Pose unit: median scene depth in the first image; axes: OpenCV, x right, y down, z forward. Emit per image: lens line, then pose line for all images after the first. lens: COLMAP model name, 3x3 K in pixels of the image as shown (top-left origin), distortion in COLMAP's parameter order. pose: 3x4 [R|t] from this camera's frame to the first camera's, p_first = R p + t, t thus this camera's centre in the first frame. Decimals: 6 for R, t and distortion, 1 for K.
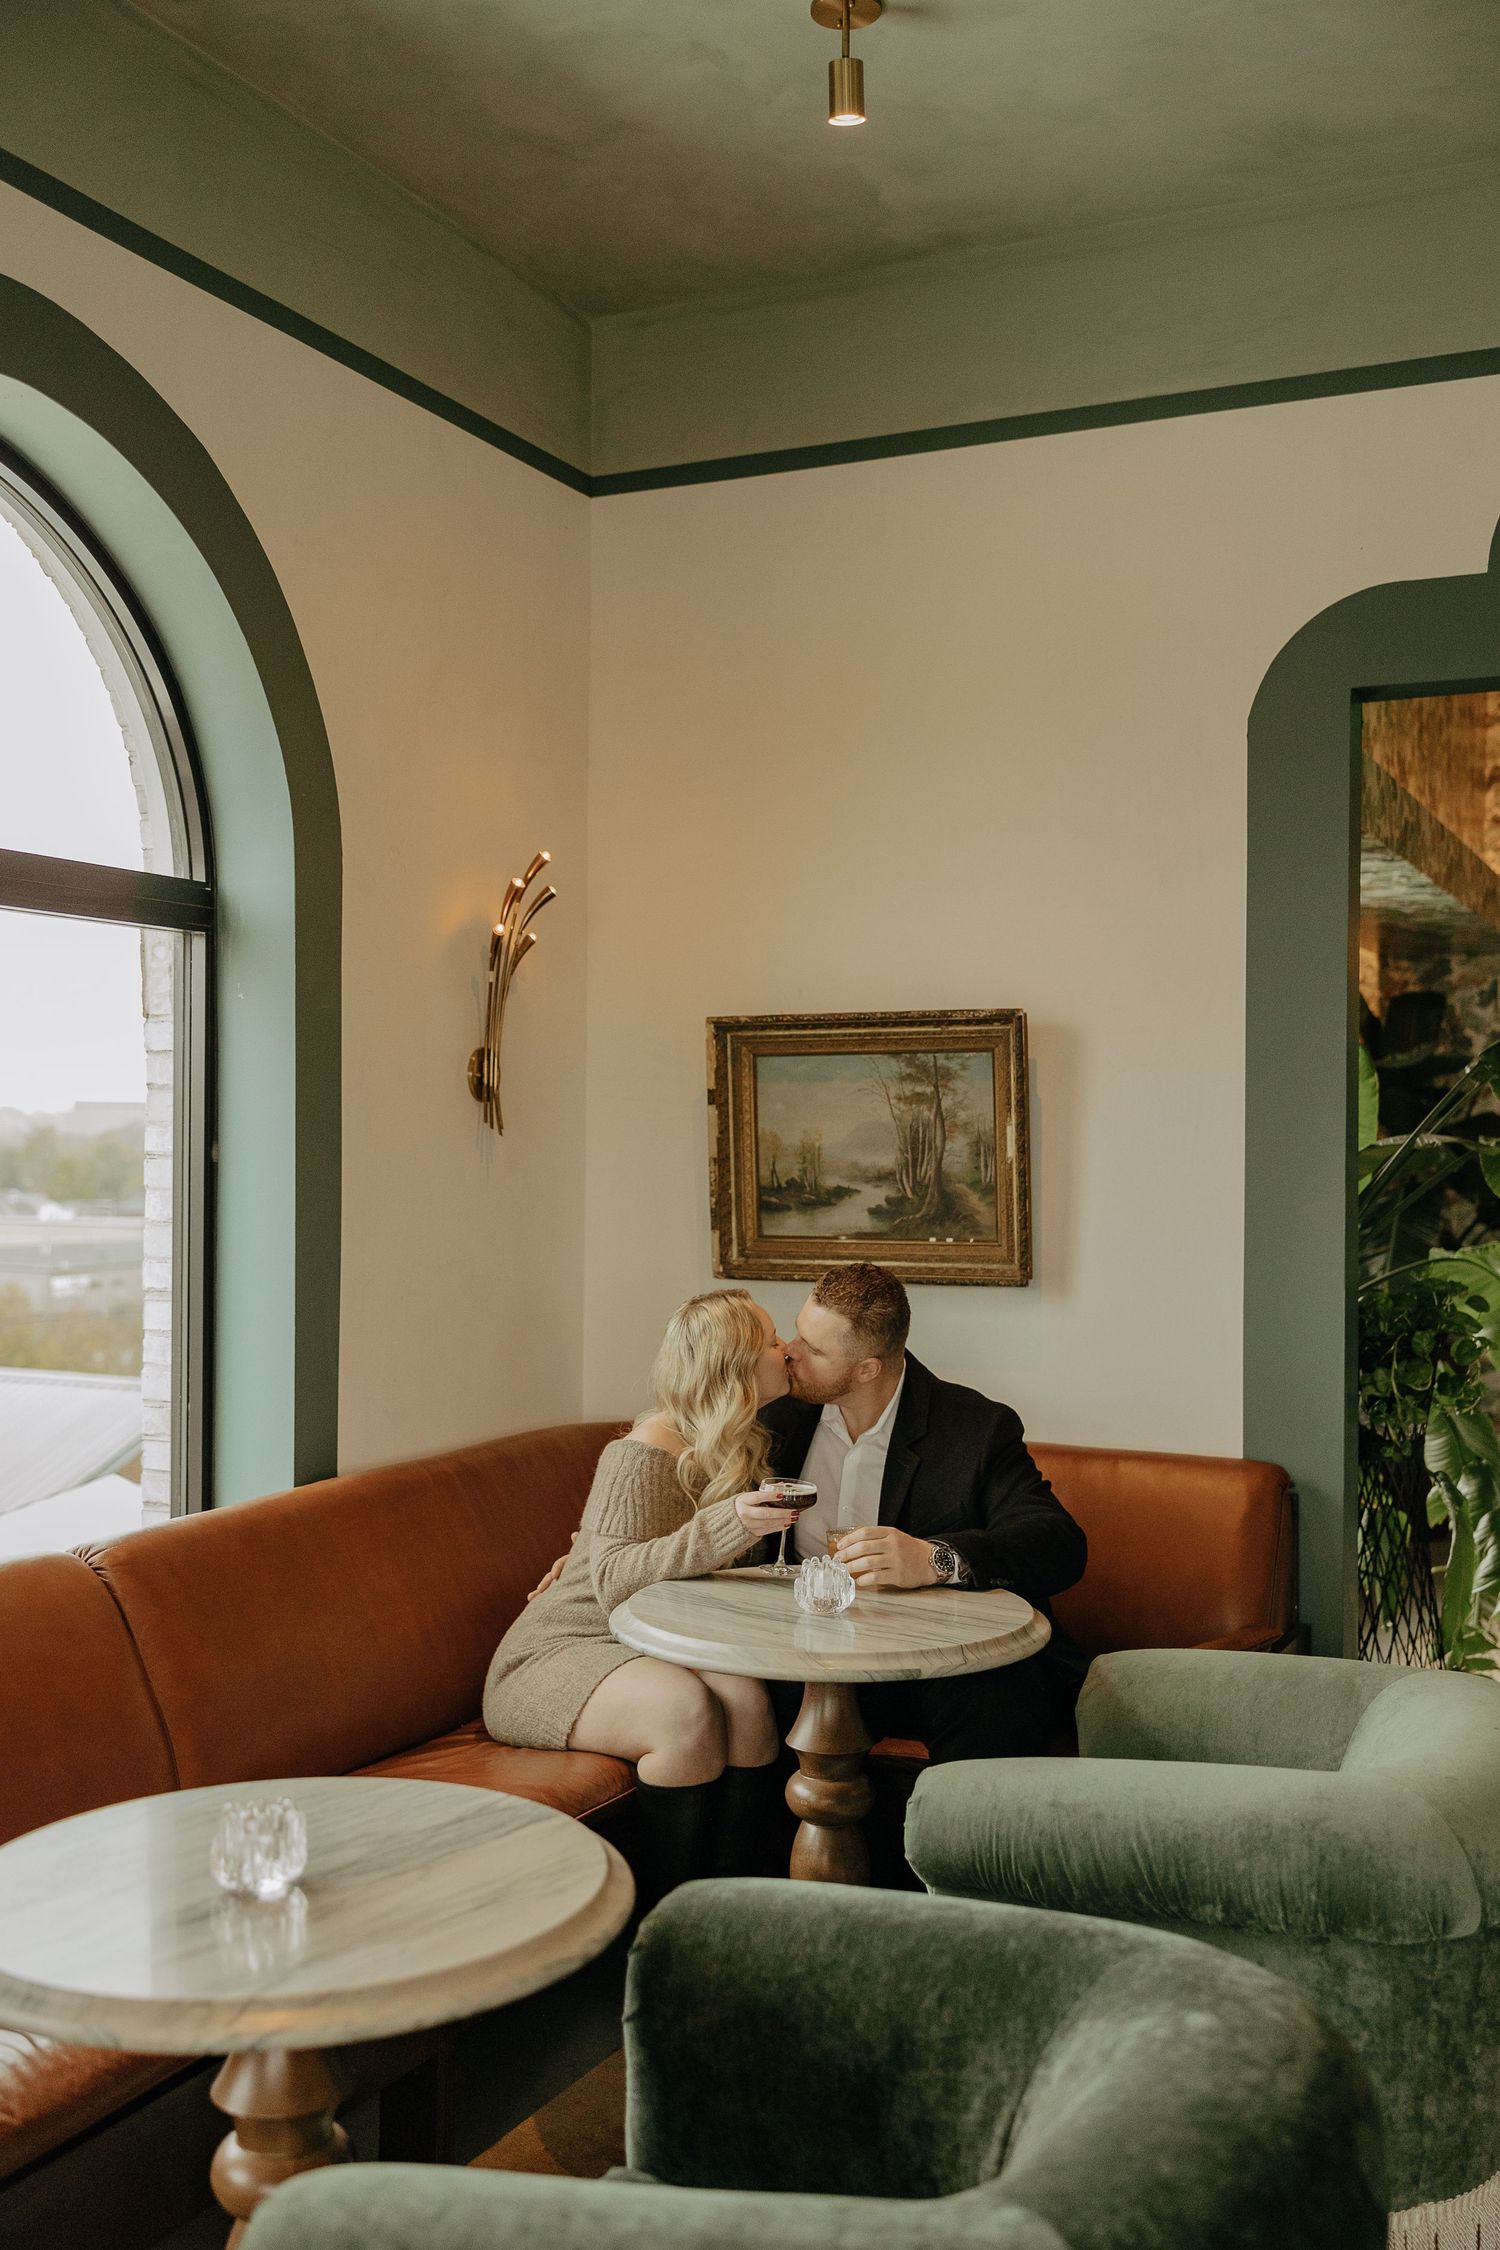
lens RADIAL K [[2183.0, 0, 741.5], [0, 2183.0, 1134.5], [0, 0, 1]] dist [0.012820, 0.000000]
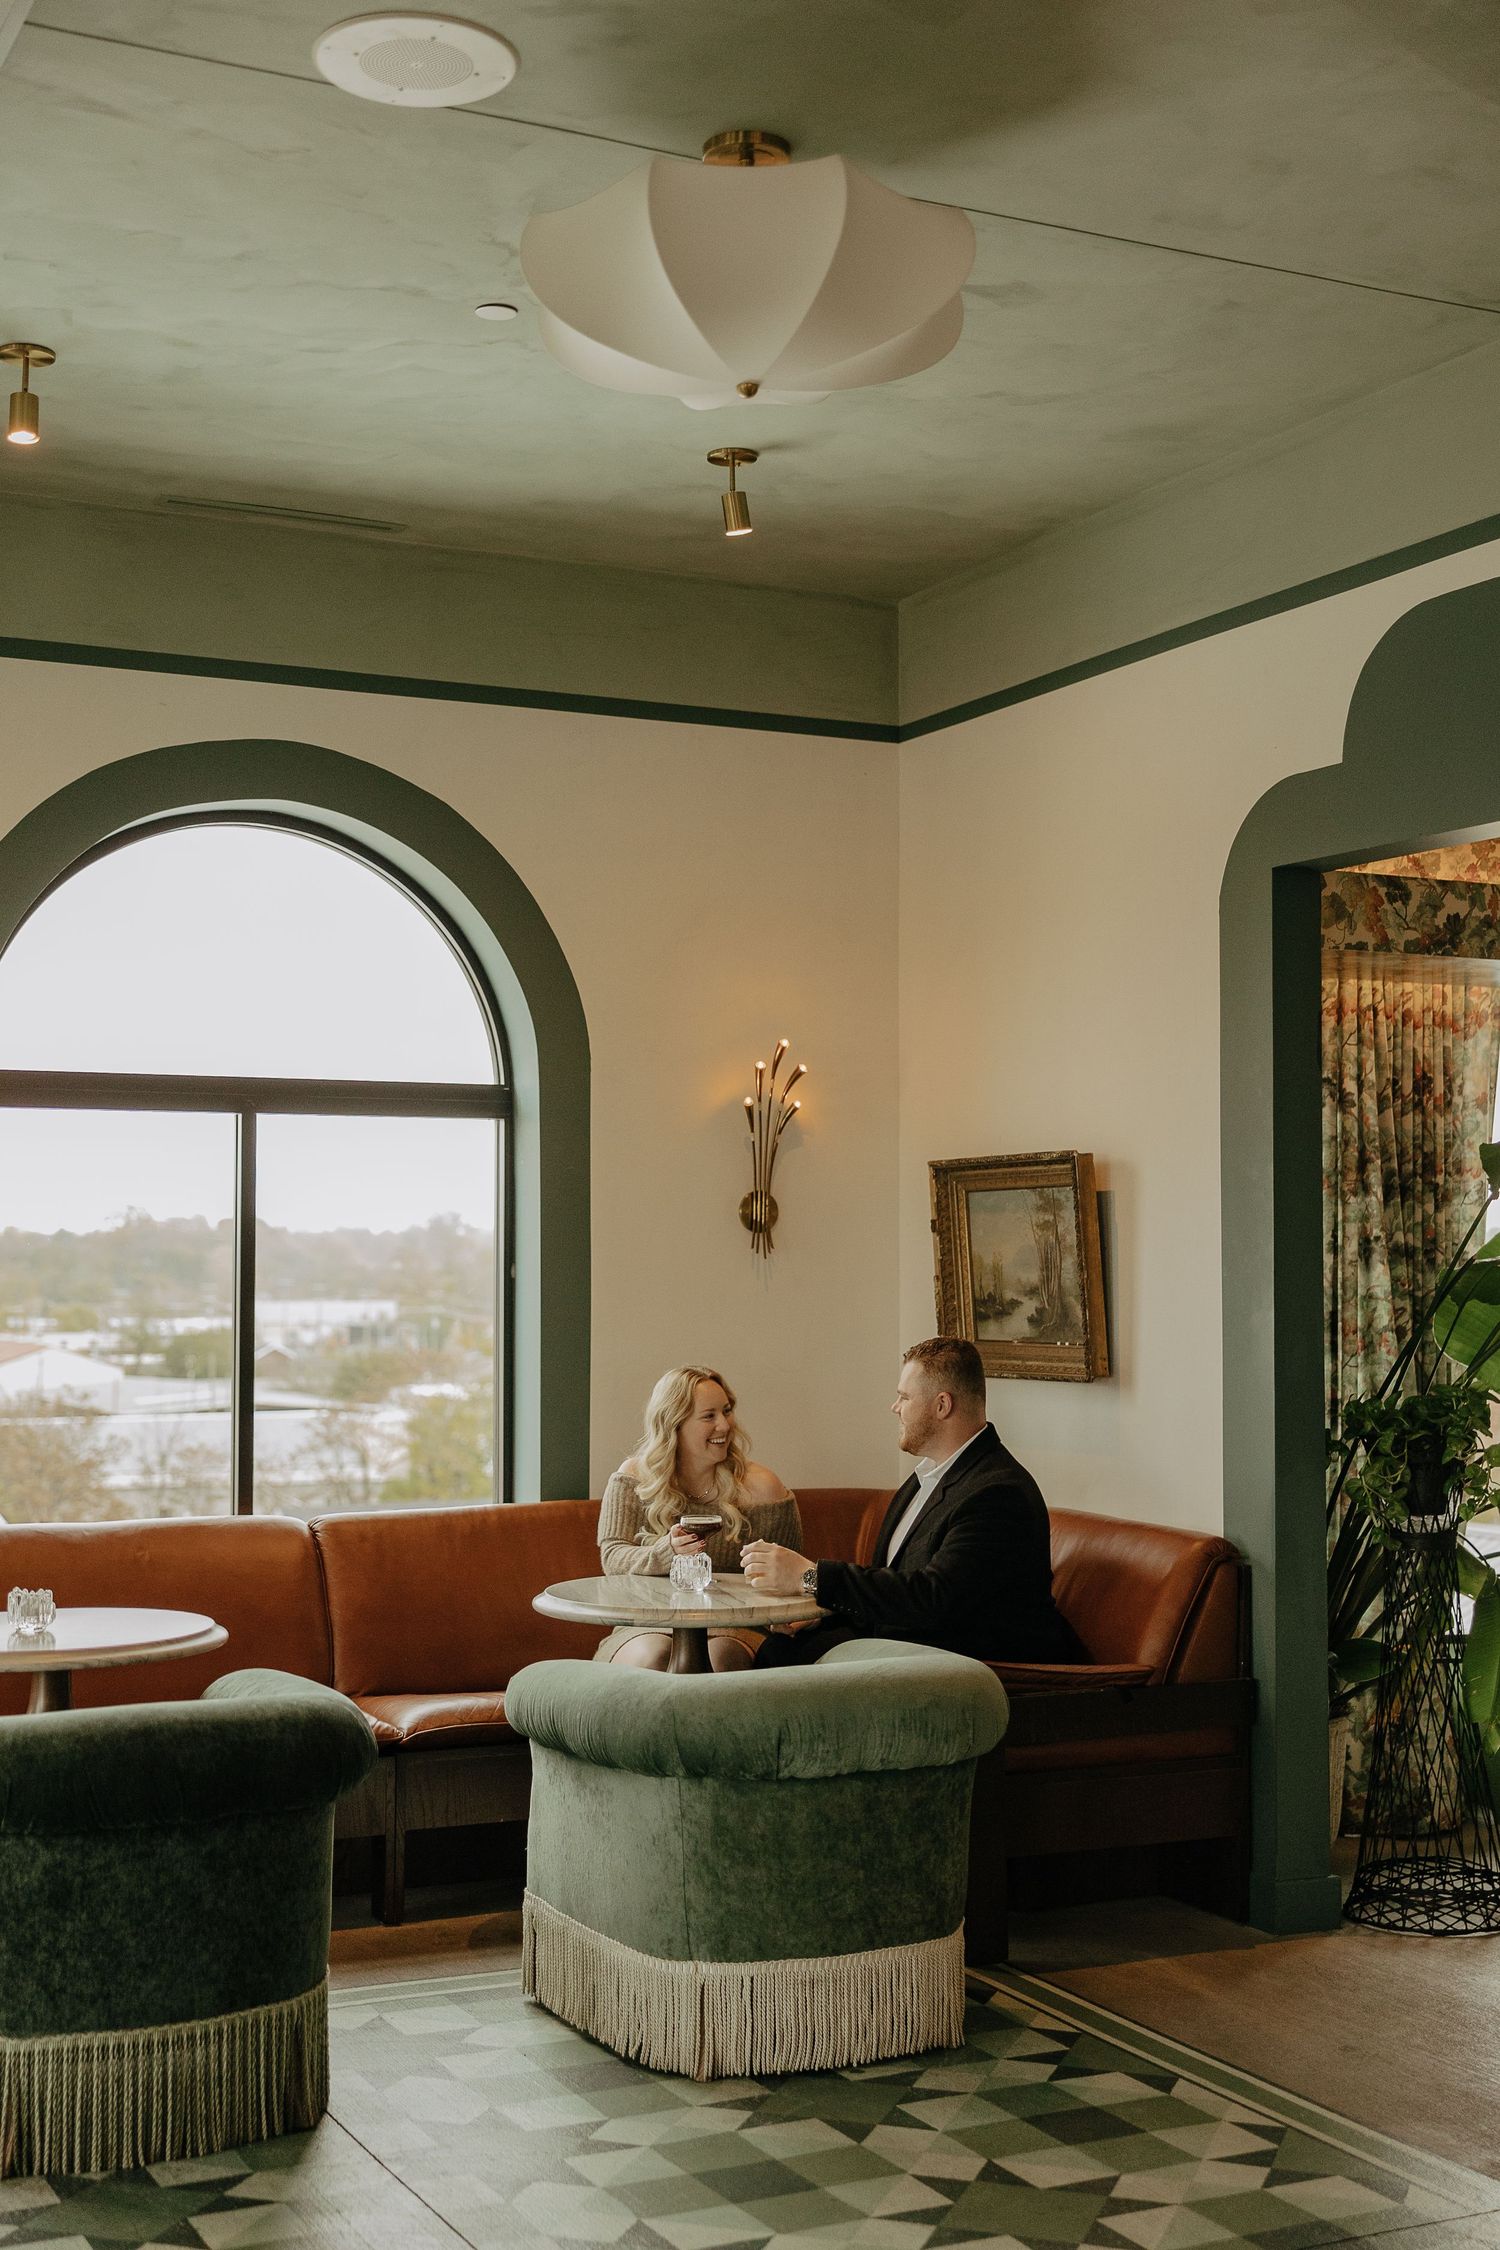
lens RADIAL K [[2704.6, 0, 750.8], [0, 2704.6, 1125.4], [0, 0, 1]] dist [0.039016, 0.000000]
pose [[0.786288, -0.036742, -0.616767, 0.888120], [0.005081, 0.998581, -0.053011, 0.006792], [0.617840, 0.038548, 0.785359, -0.277385]]
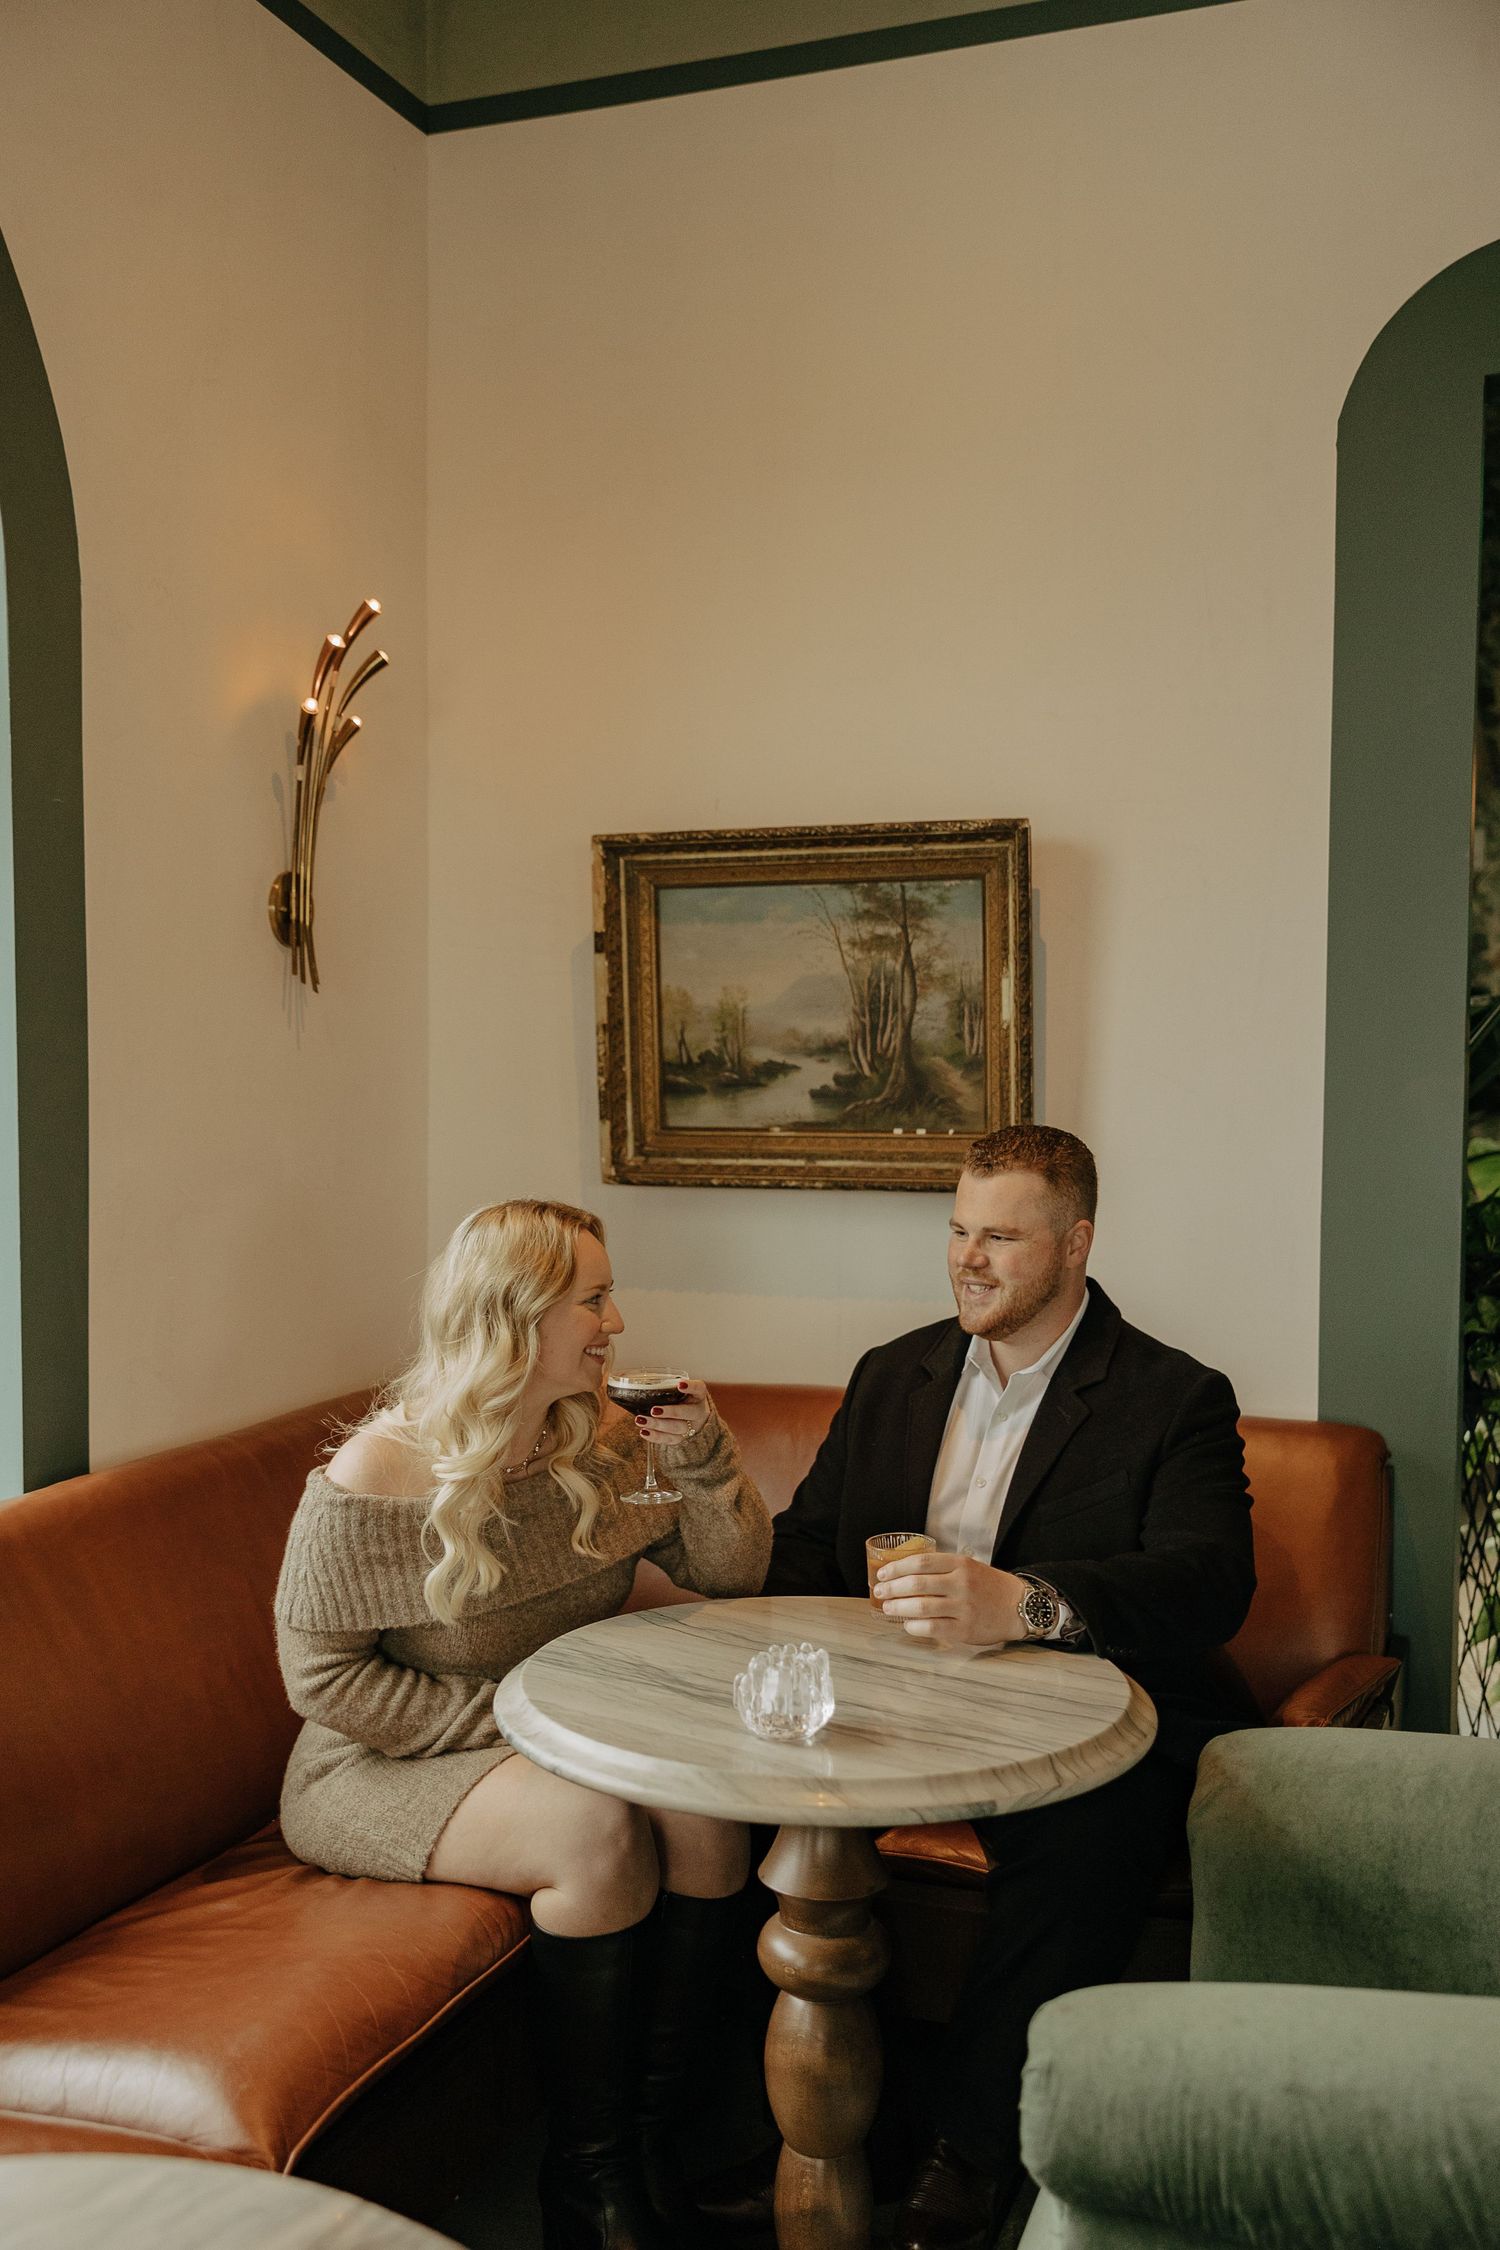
lens RADIAL K [[2183.0, 0, 721.8], [0, 2183.0, 1128.8], [0, 0, 1]] dist [0.012820, 0.000000]
pose [[0.996854, -0.005650, 0.079060, -0.032927], [0.001969, 0.998913, 0.046565, 0.012373], [-0.079237, -0.046263, 0.995782, 0.260629]]
